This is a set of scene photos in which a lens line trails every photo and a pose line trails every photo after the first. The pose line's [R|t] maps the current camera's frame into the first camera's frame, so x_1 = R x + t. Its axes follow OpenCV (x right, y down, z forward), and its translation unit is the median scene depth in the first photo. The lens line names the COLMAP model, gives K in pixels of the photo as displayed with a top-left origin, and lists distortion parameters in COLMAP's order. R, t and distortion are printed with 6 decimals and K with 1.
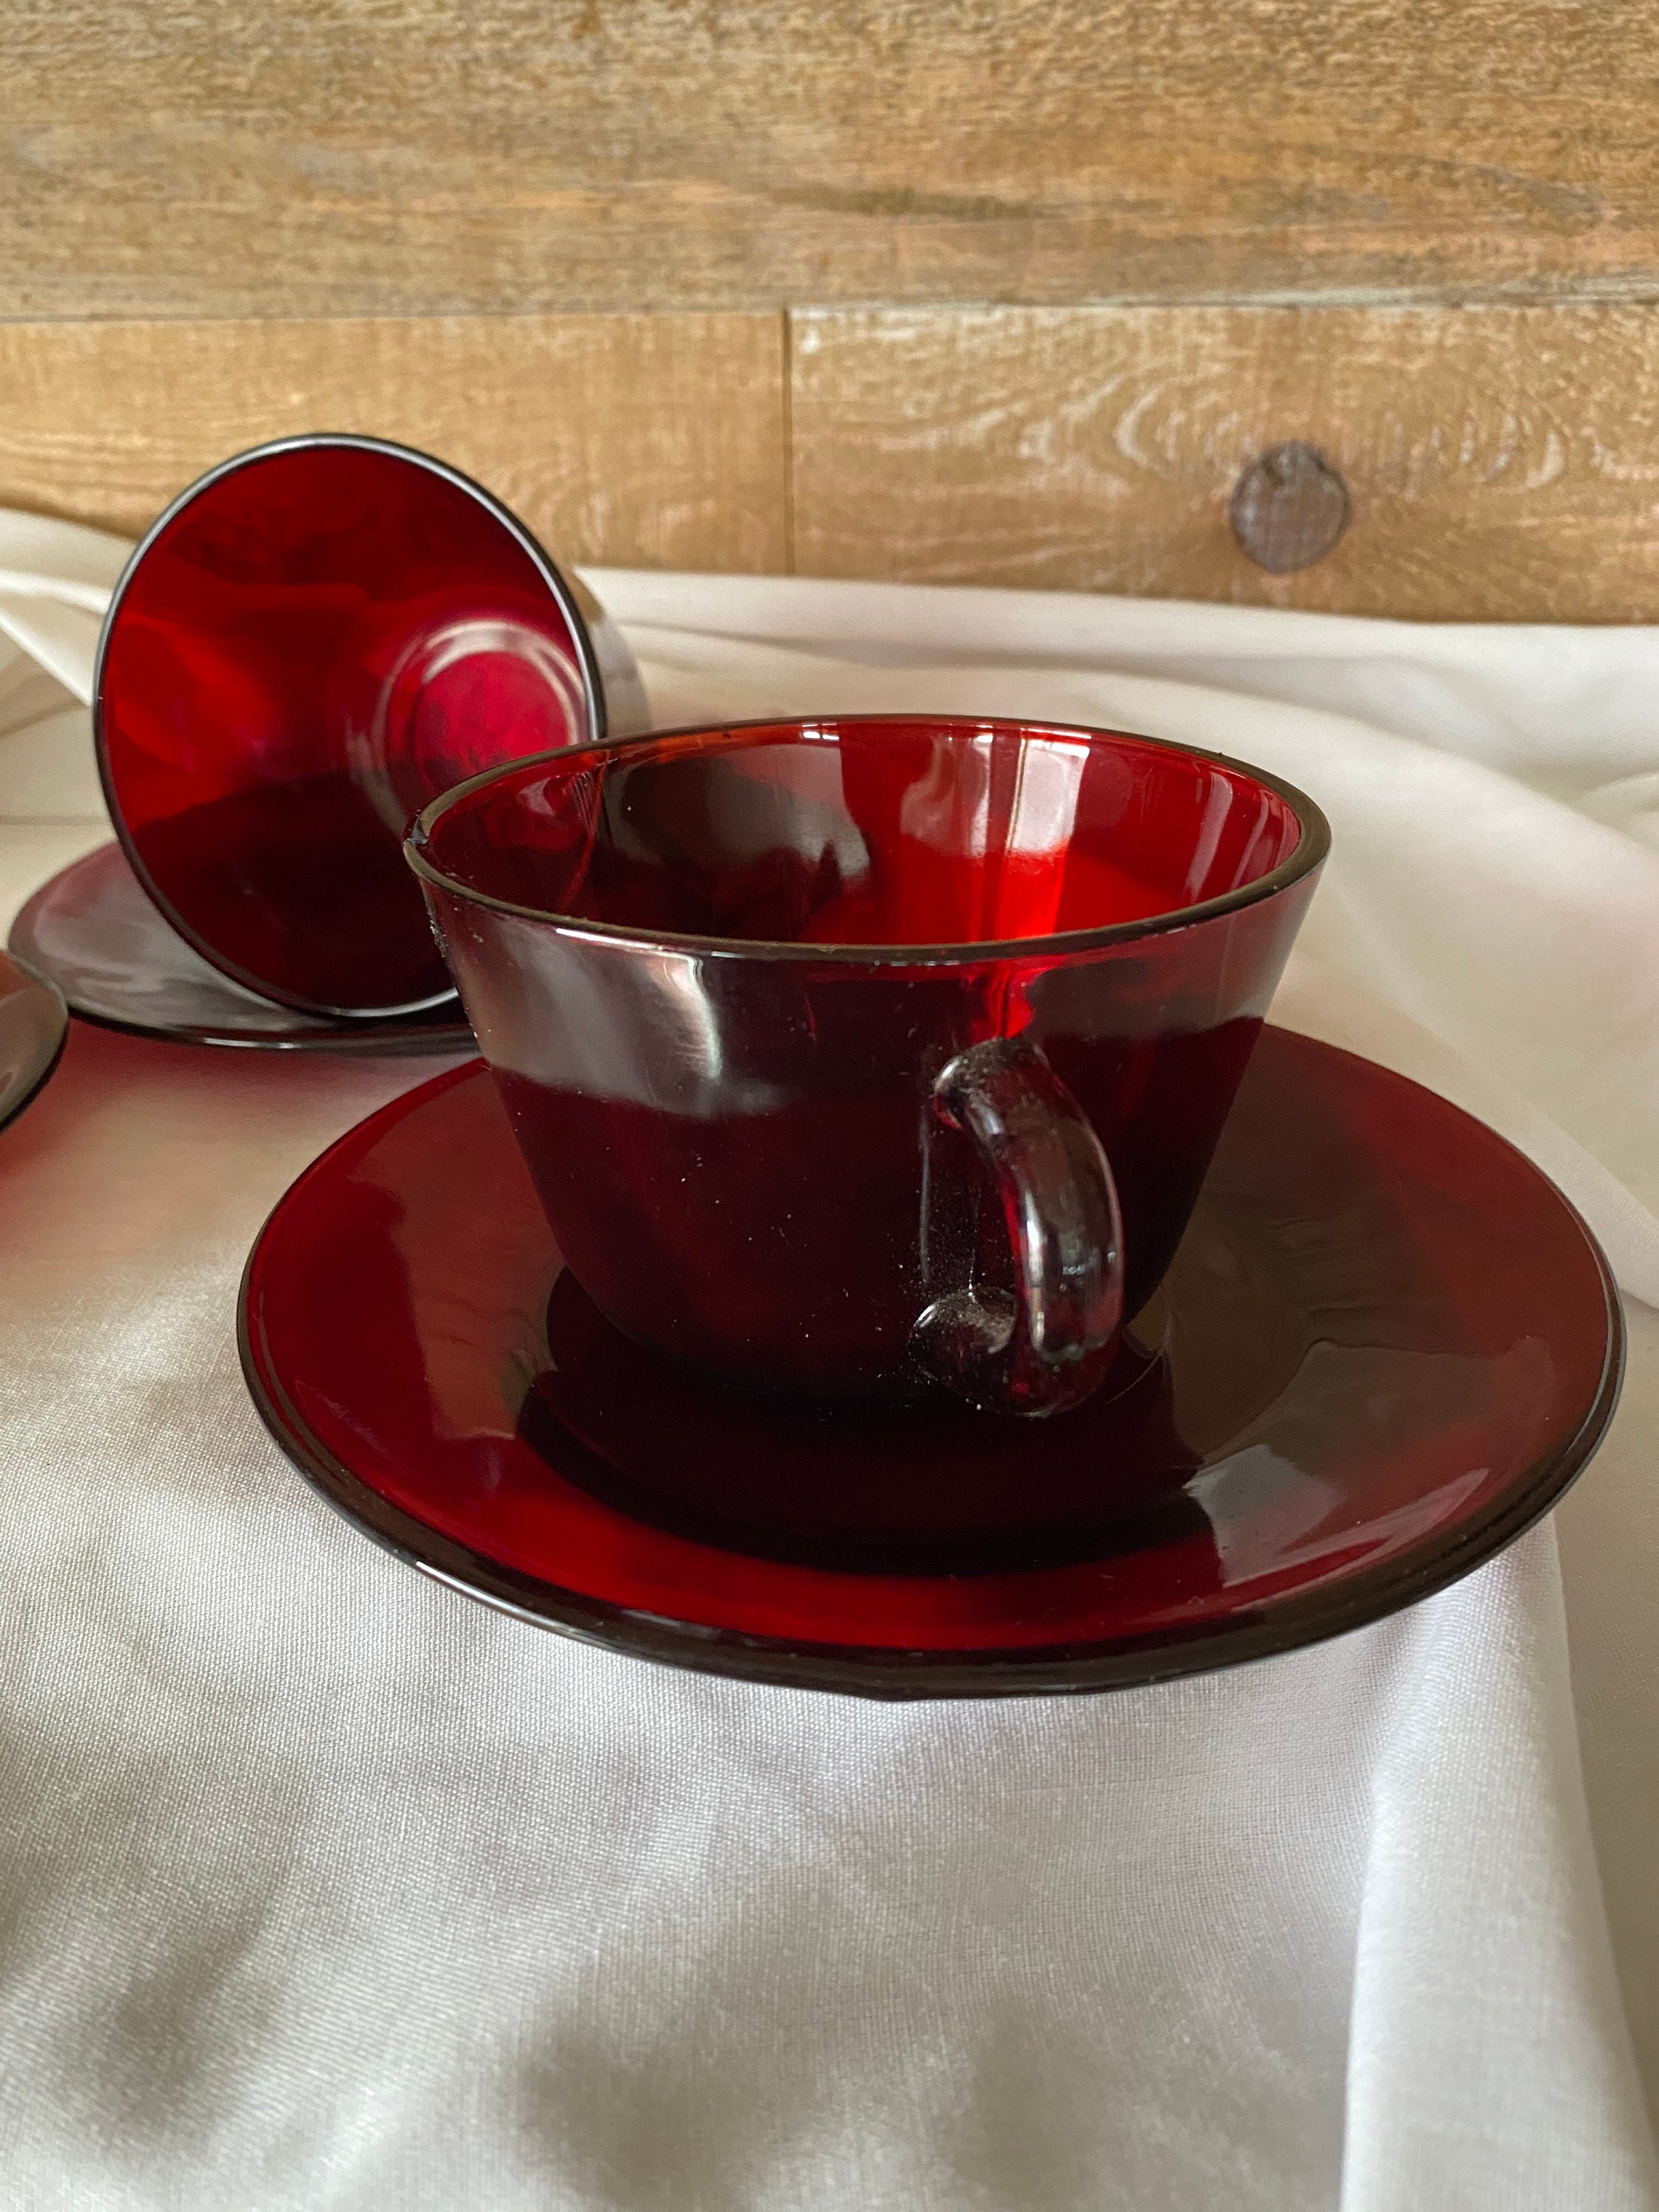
lens RADIAL K [[1769.9, 0, 789.4], [0, 1769.9, 1102.2], [0, 0, 1]] dist [-0.001539, 0.003612]
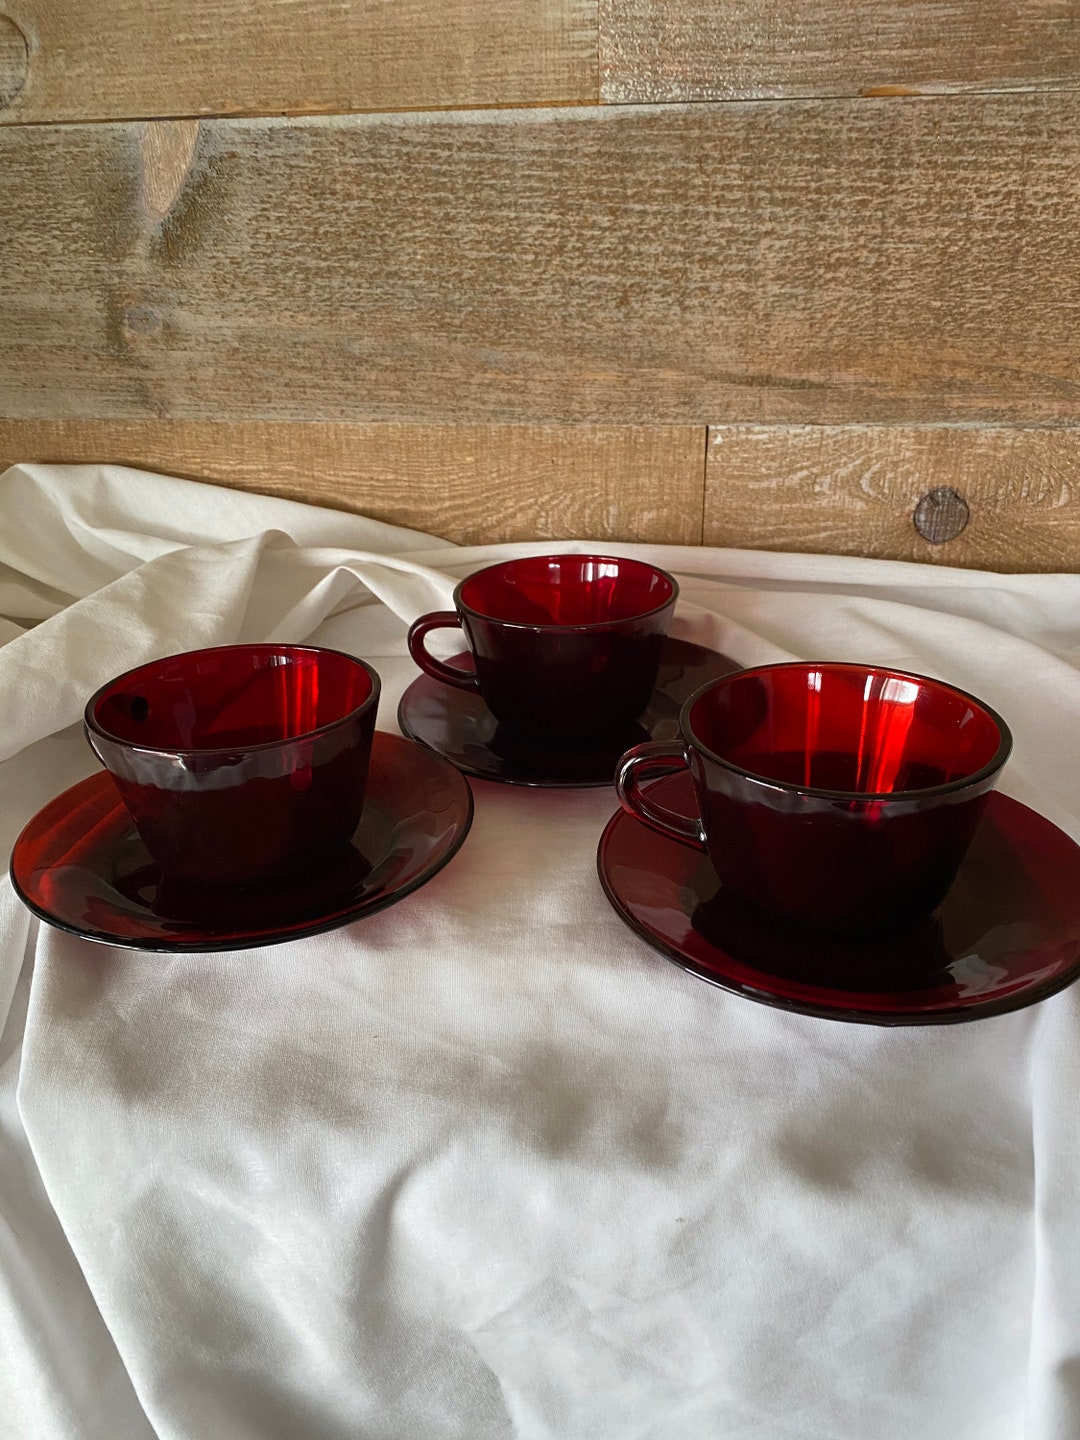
lens RADIAL K [[1166.8, 0, 540.0], [0, 1166.8, 720.0], [0, 0, 1]] dist [0.057150, -0.136662]
pose [[0.999946, -0.000757, 0.010399, -0.225120], [0.000919, 0.999879, -0.015526, -0.069130], [-0.010386, 0.015535, 0.999825, -0.423361]]
